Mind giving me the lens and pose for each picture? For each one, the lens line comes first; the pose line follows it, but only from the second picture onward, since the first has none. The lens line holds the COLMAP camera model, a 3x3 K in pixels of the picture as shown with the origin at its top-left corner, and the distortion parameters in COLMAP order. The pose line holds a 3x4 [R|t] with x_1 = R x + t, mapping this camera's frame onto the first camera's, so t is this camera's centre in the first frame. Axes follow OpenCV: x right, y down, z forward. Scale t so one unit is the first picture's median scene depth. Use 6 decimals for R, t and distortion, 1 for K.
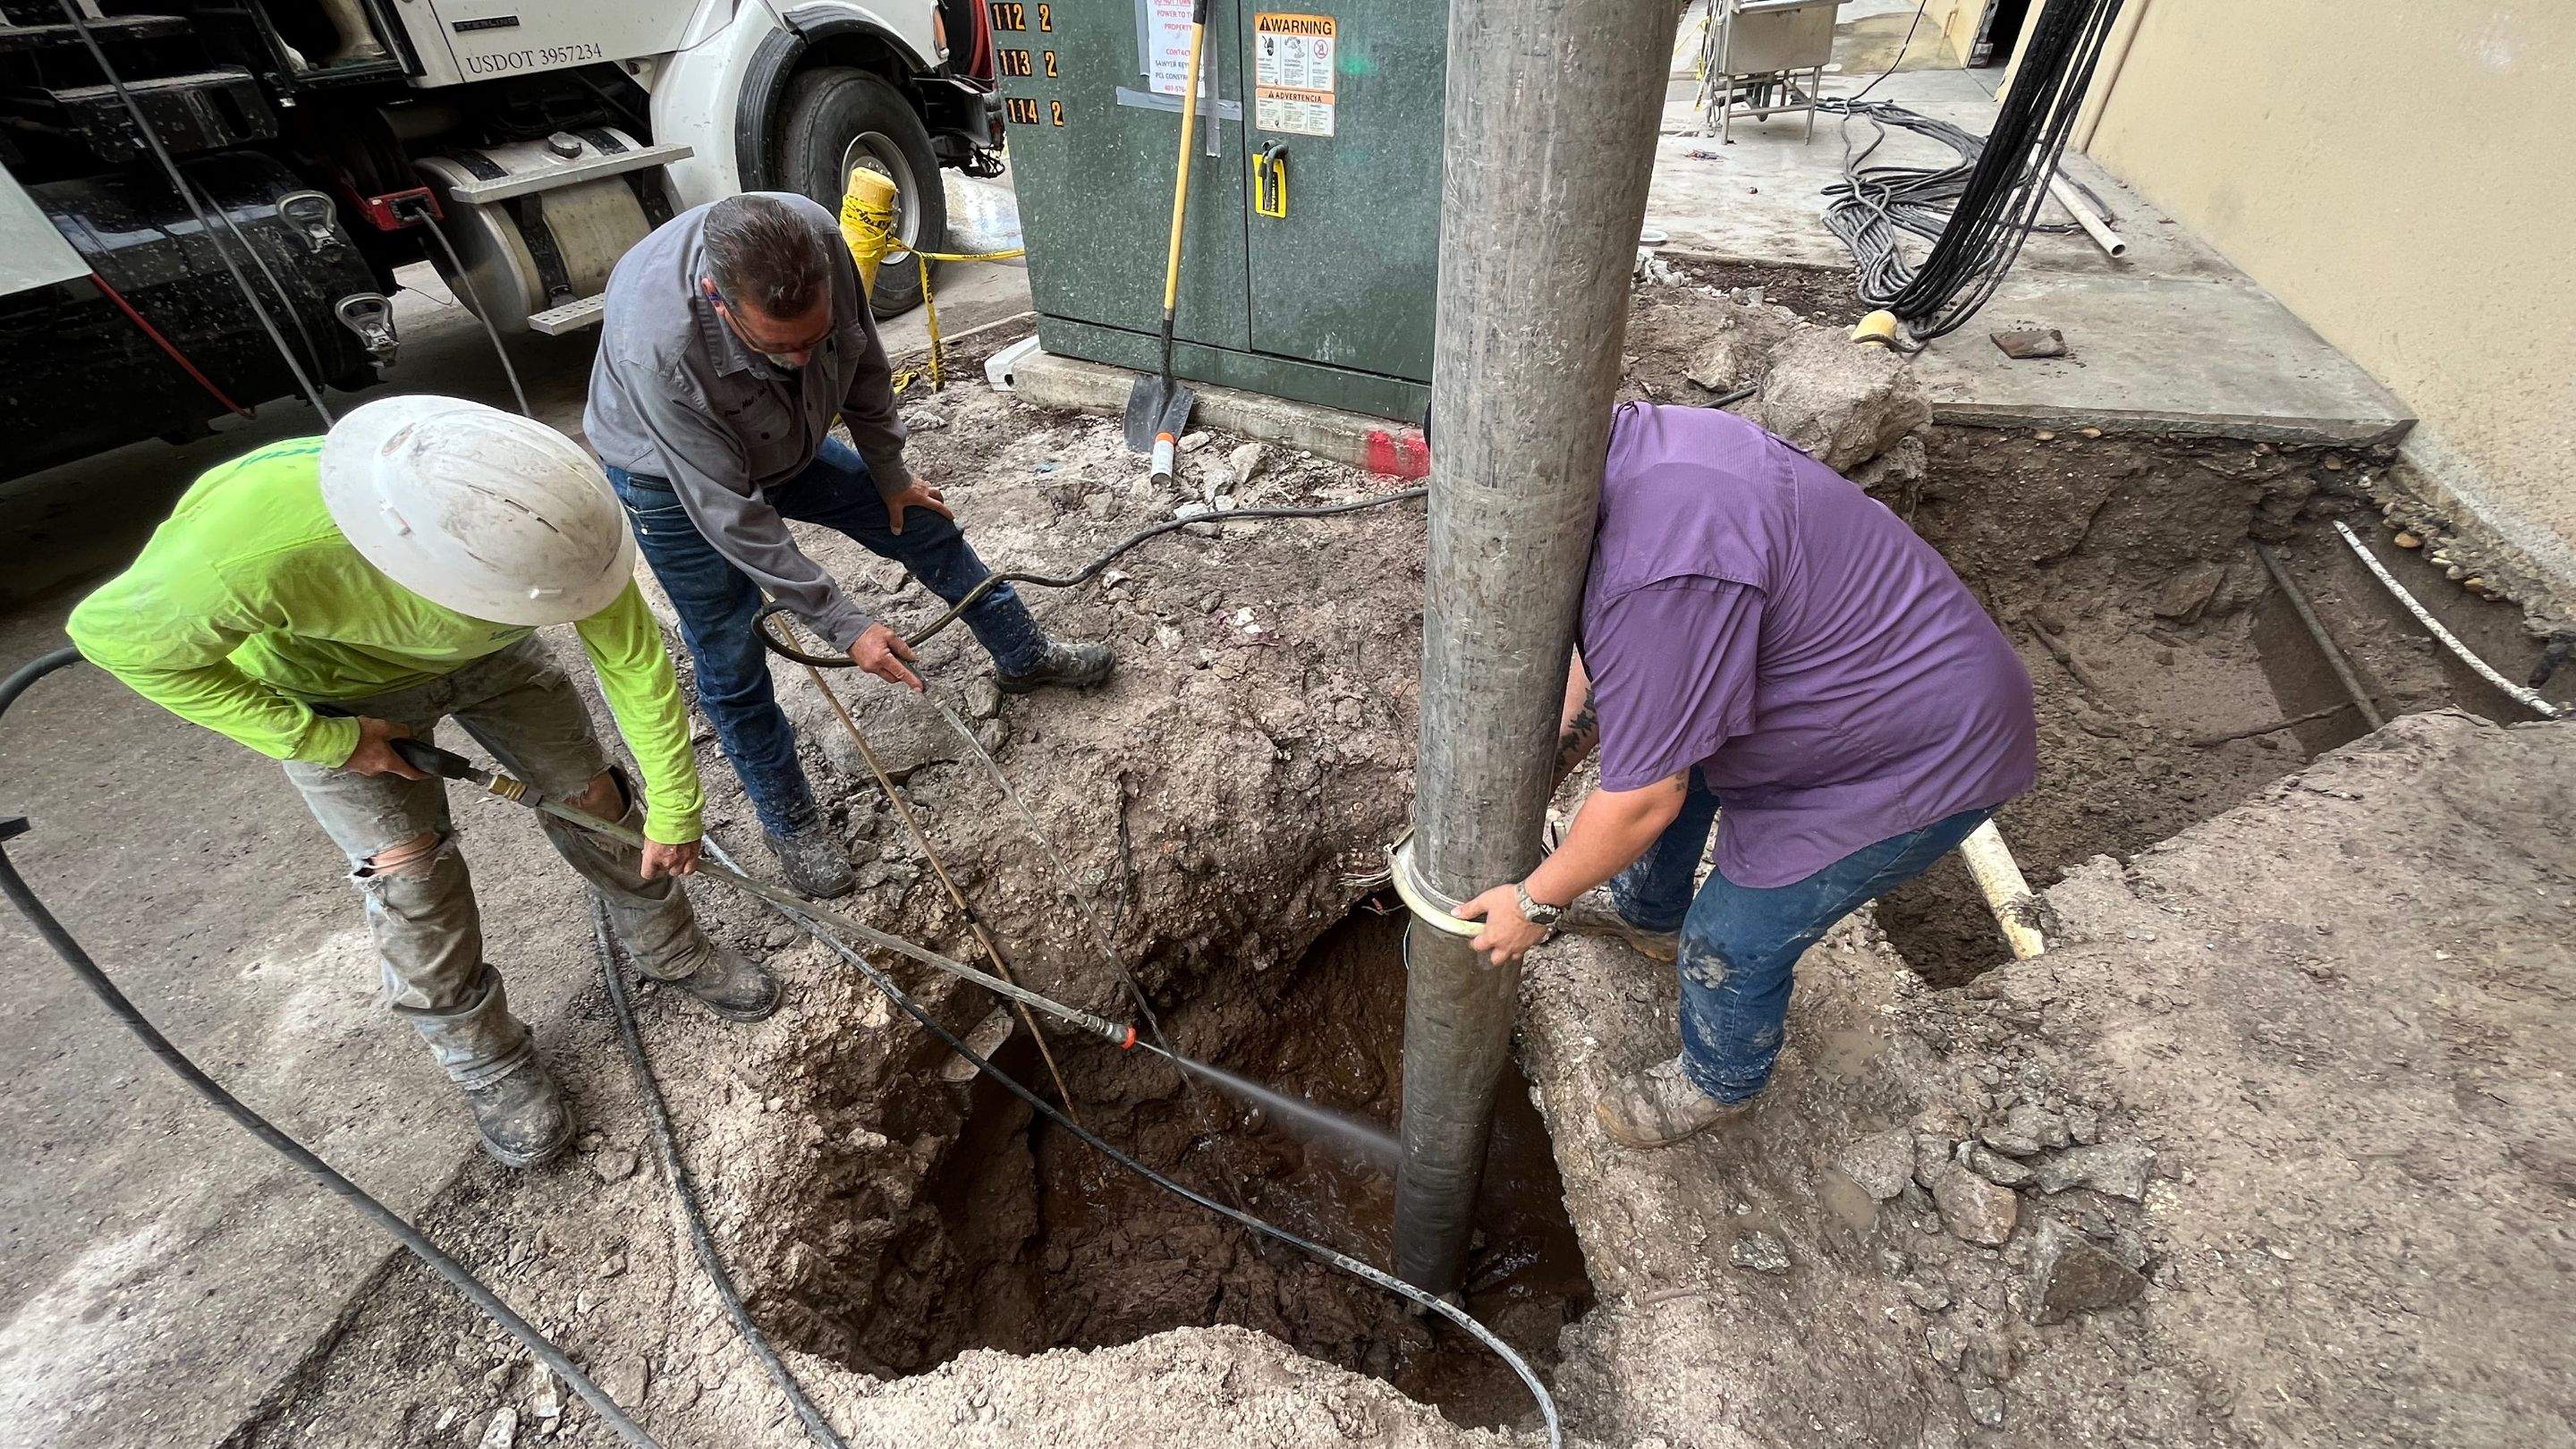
lens RADIAL K [[1035.3, 0, 1288.2], [0, 1035.3, 720.8], [0, 0, 1]] dist [-0.003308, 0.000085]
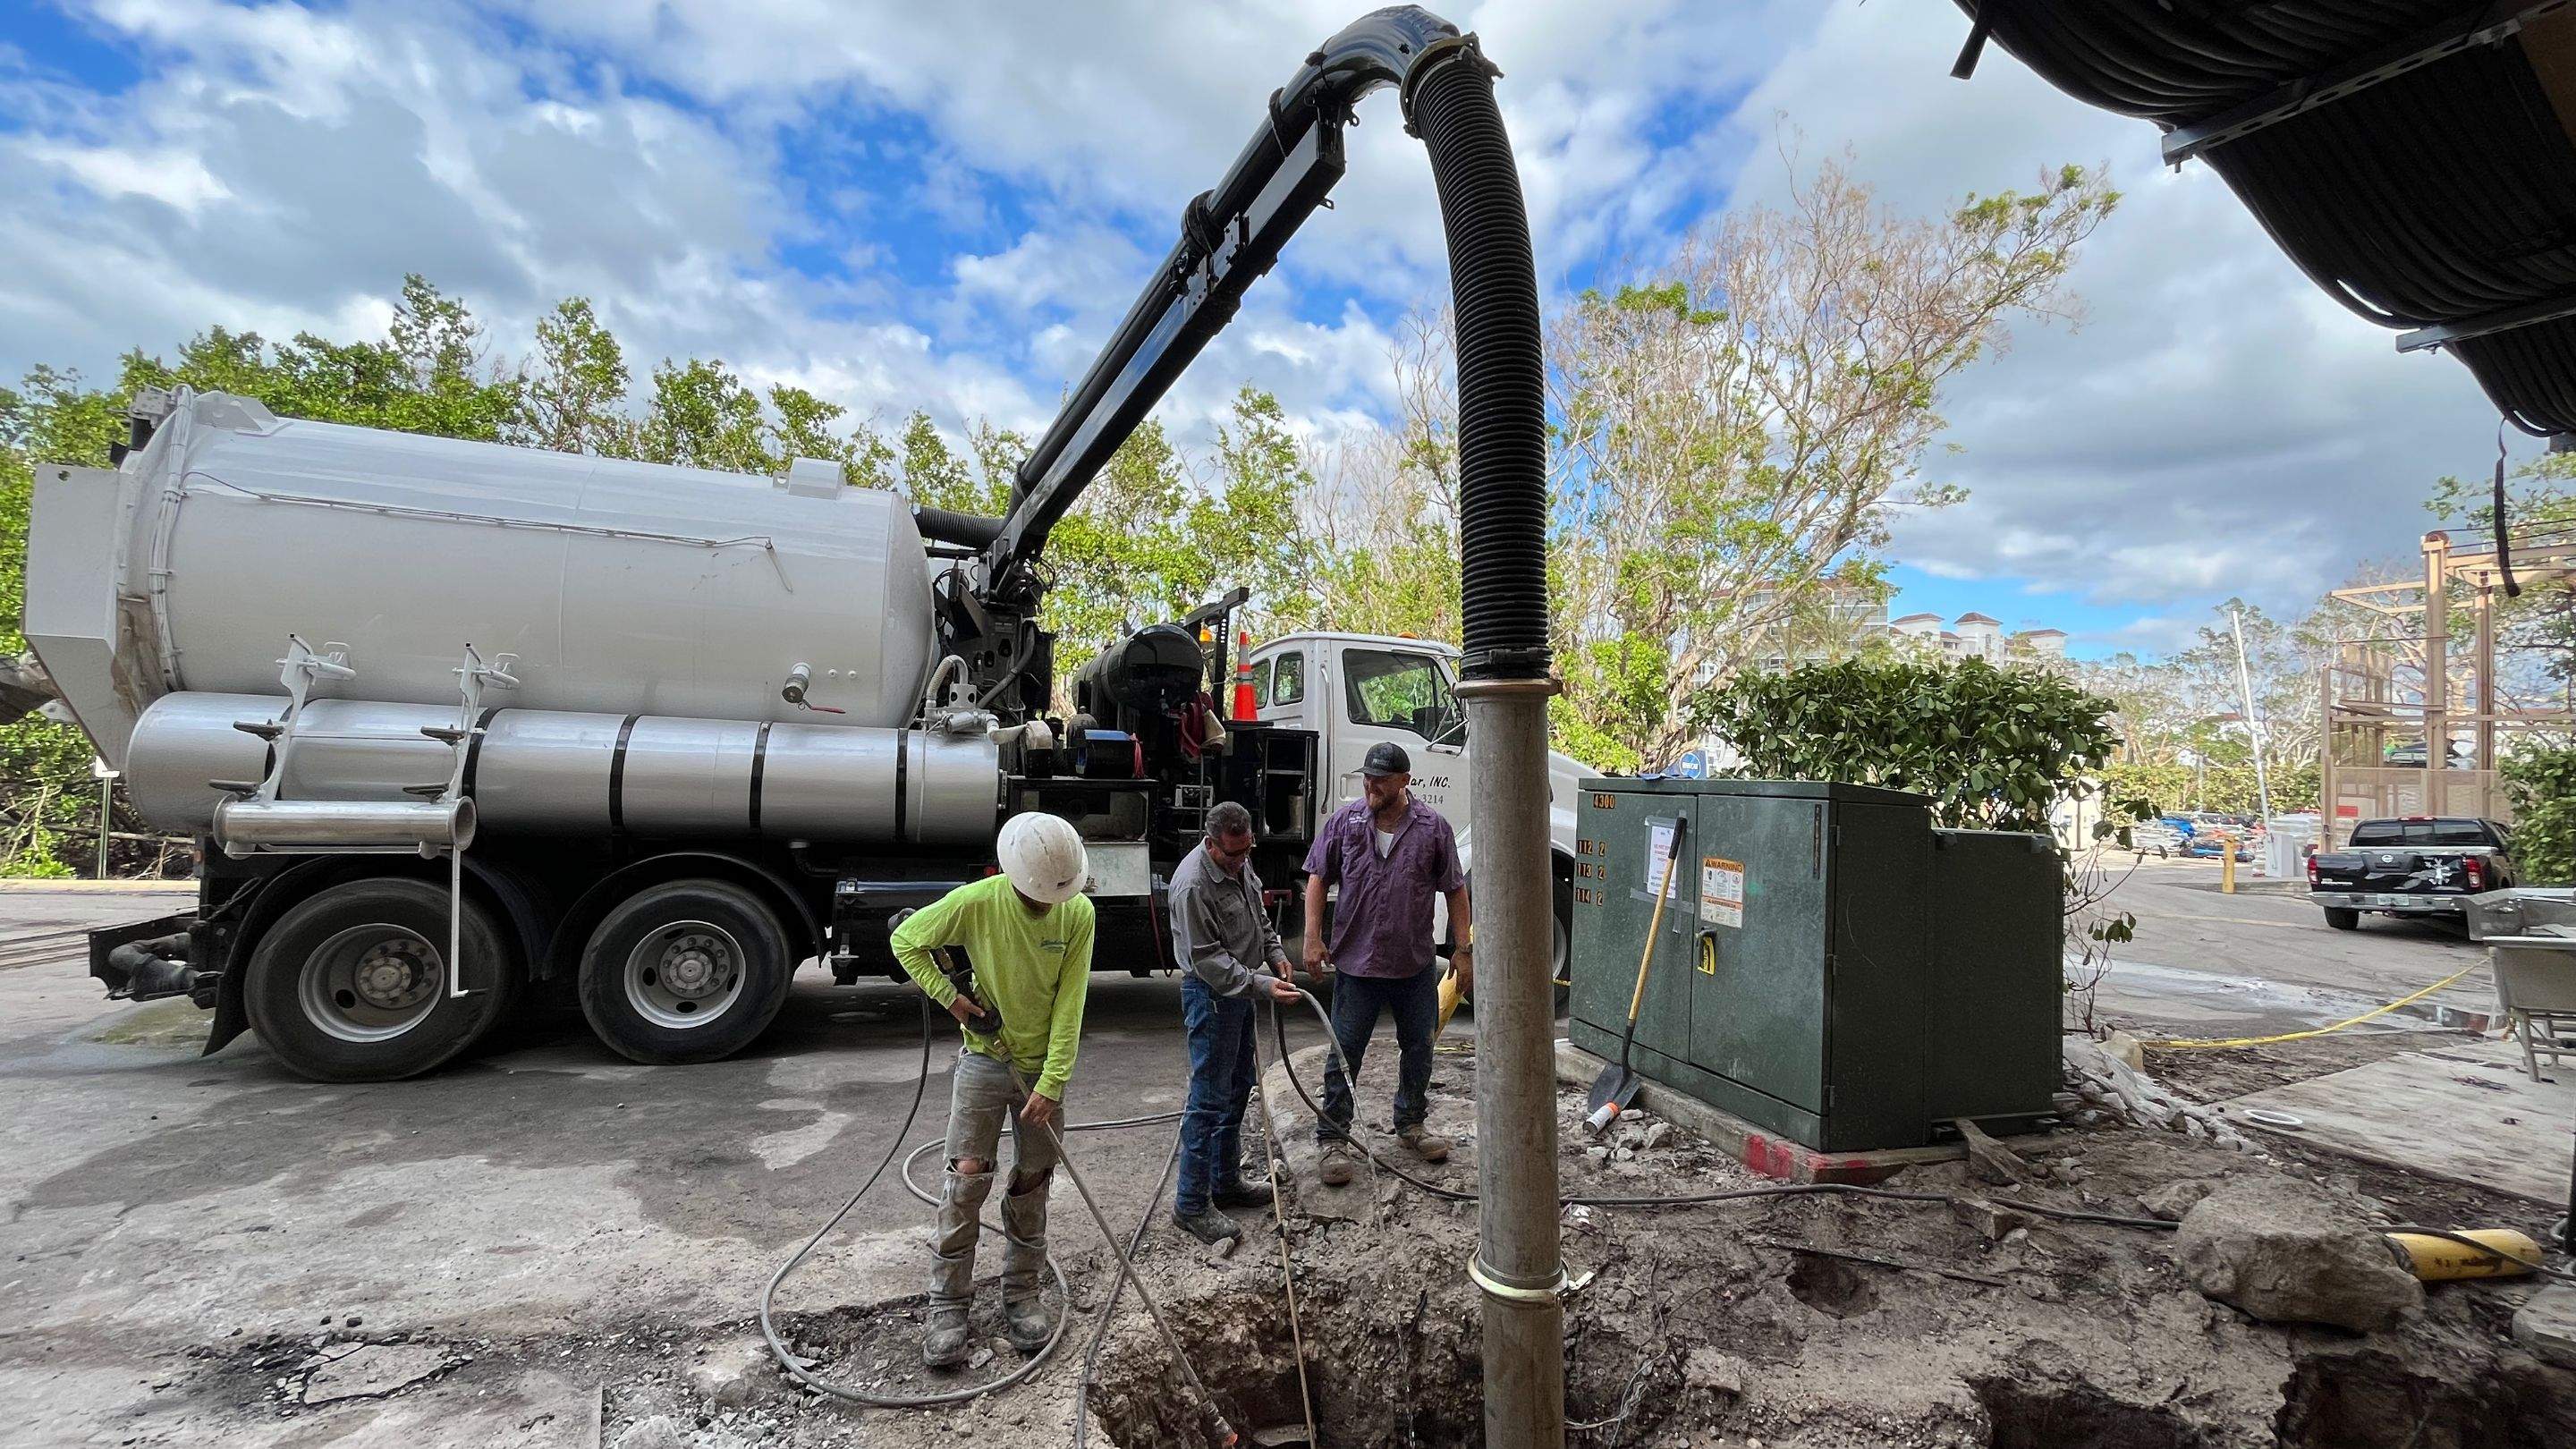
lens RADIAL K [[1035.3, 0, 1288.2], [0, 1035.3, 720.8], [0, 0, 1]] dist [-0.003308, 0.000085]
pose [[0.751203, 0.018147, -0.659822, 0.547488], [-0.457474, 0.734913, -0.500619, 0.279798], [0.475827, 0.677918, 0.560371, -0.379973]]
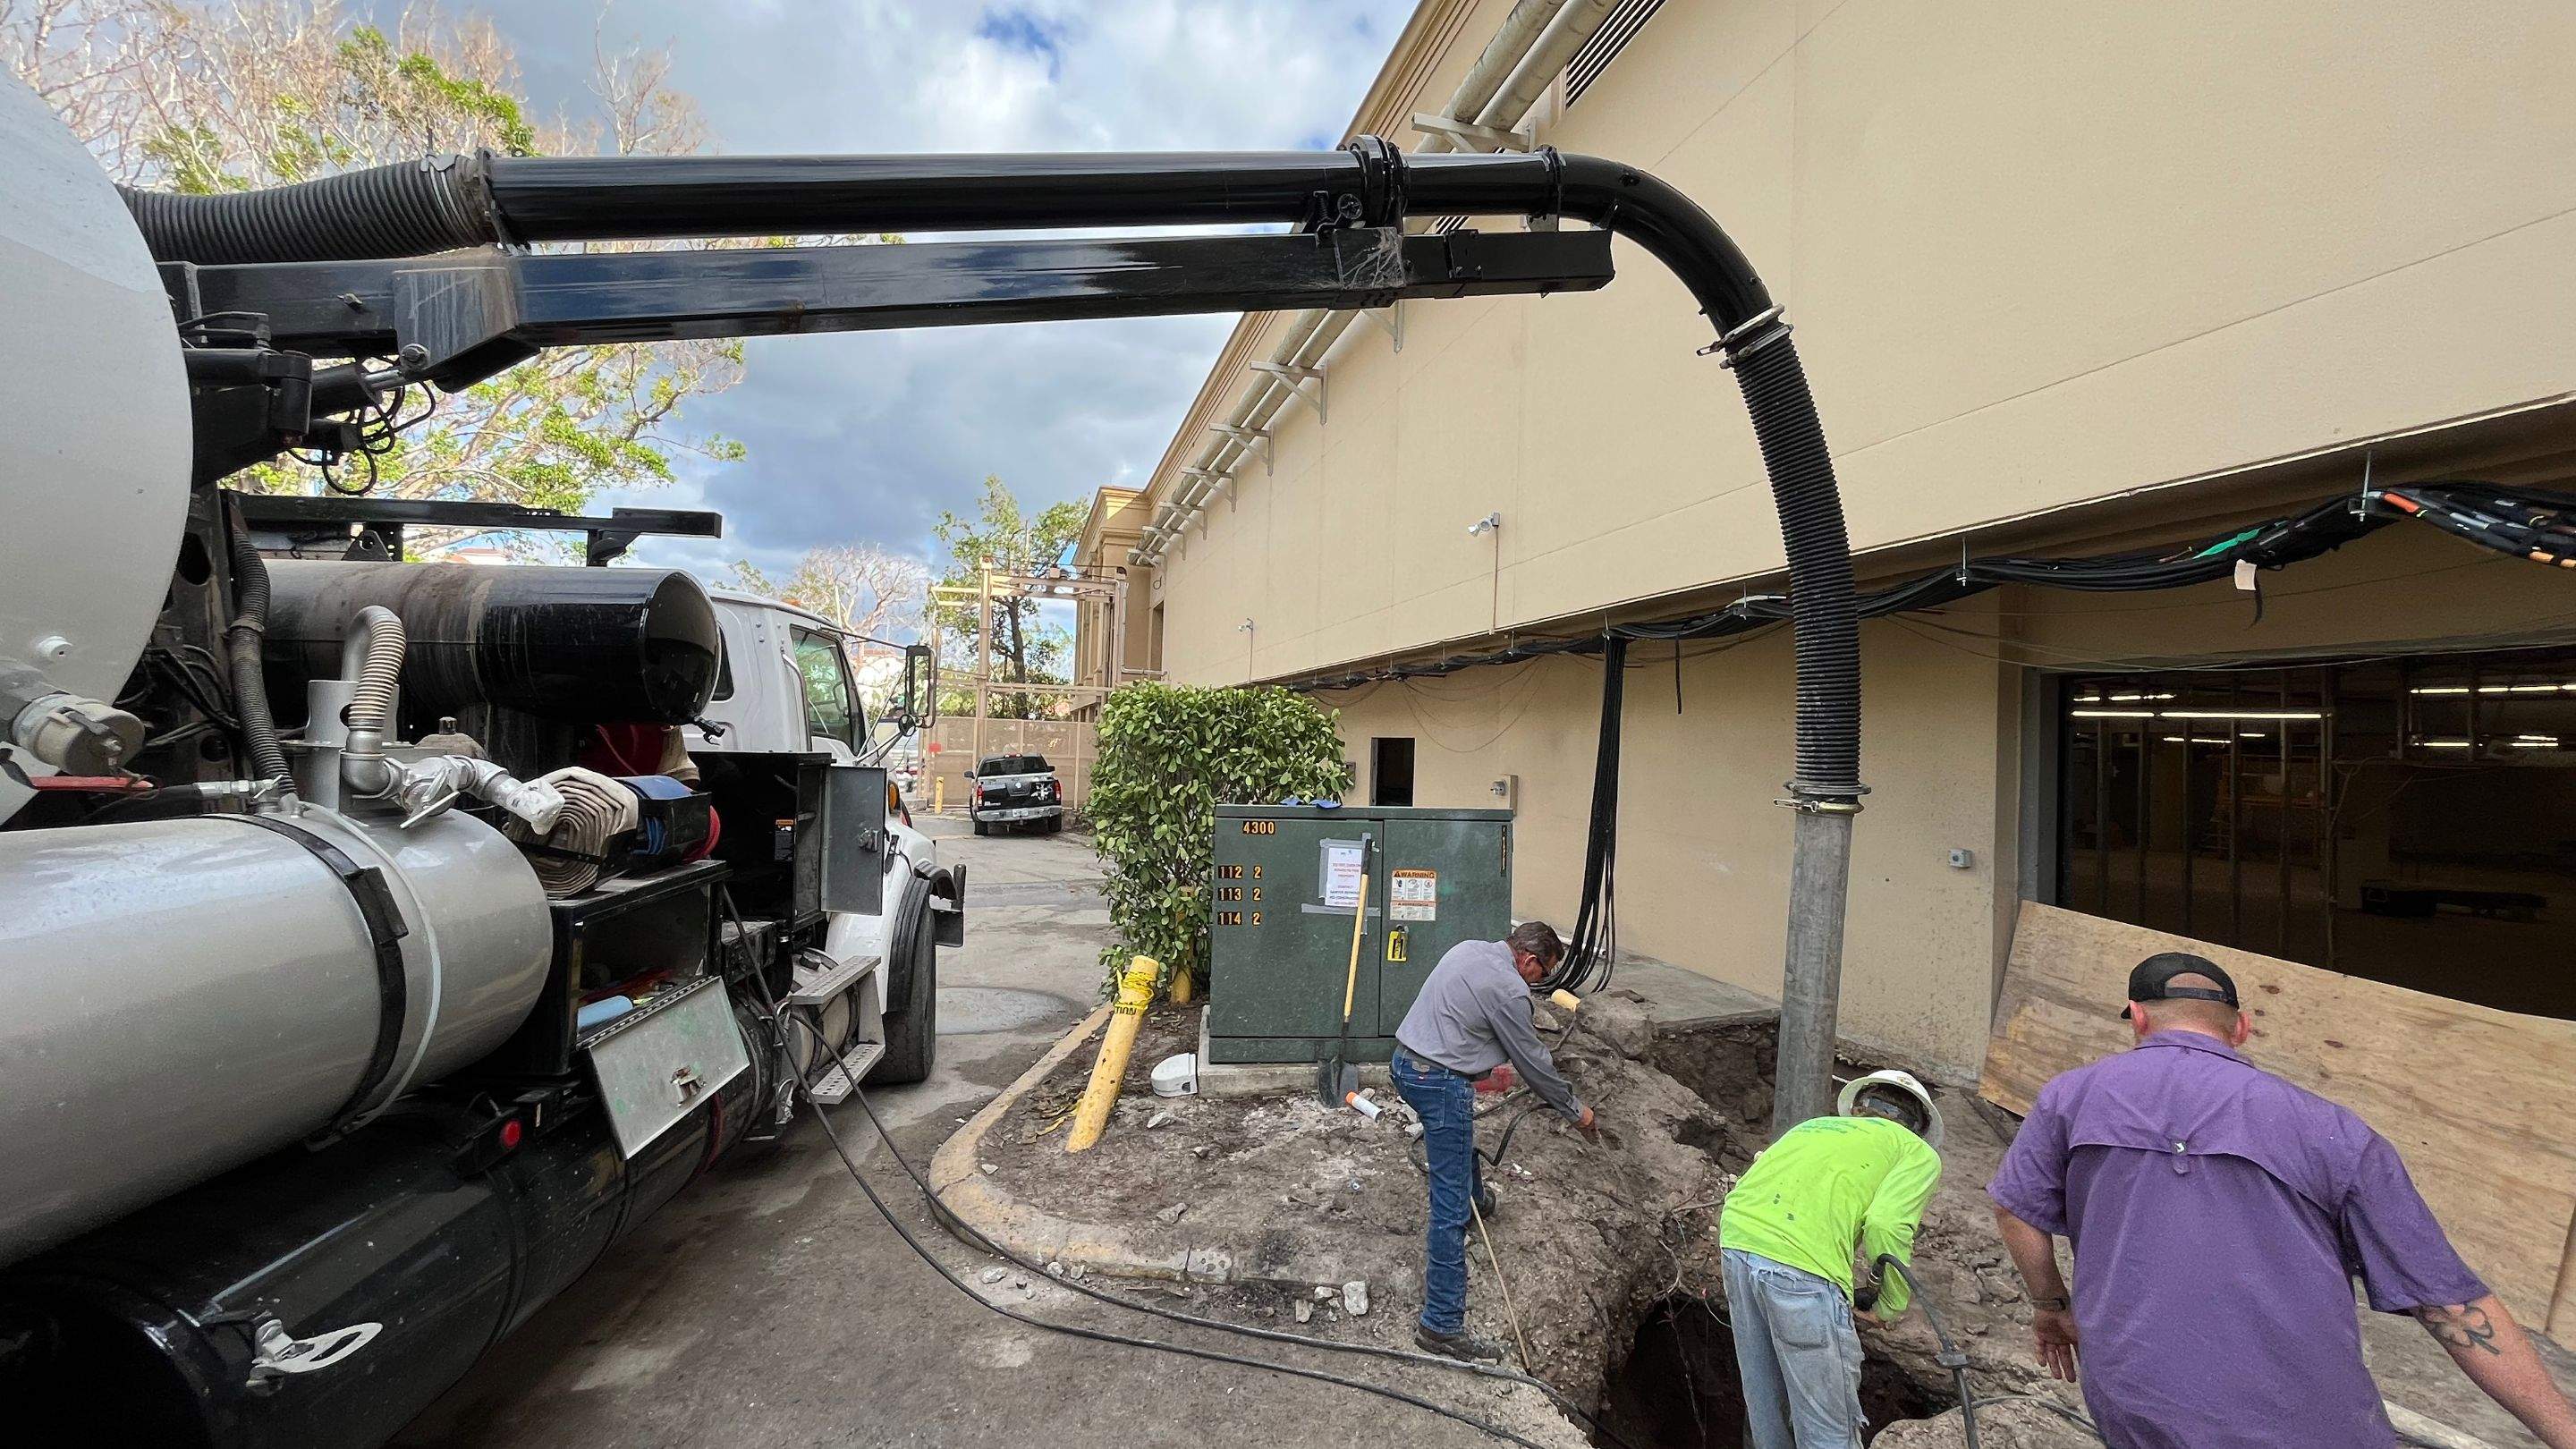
lens RADIAL K [[1035.3, 0, 1288.2], [0, 1035.3, 720.8], [0, 0, 1]] dist [-0.003308, 0.000085]
pose [[0.828169, 0.055509, 0.557723, -1.350214], [0.318458, 0.772248, -0.549743, 0.149666], [-0.461217, 0.632891, 0.621874, -0.366606]]
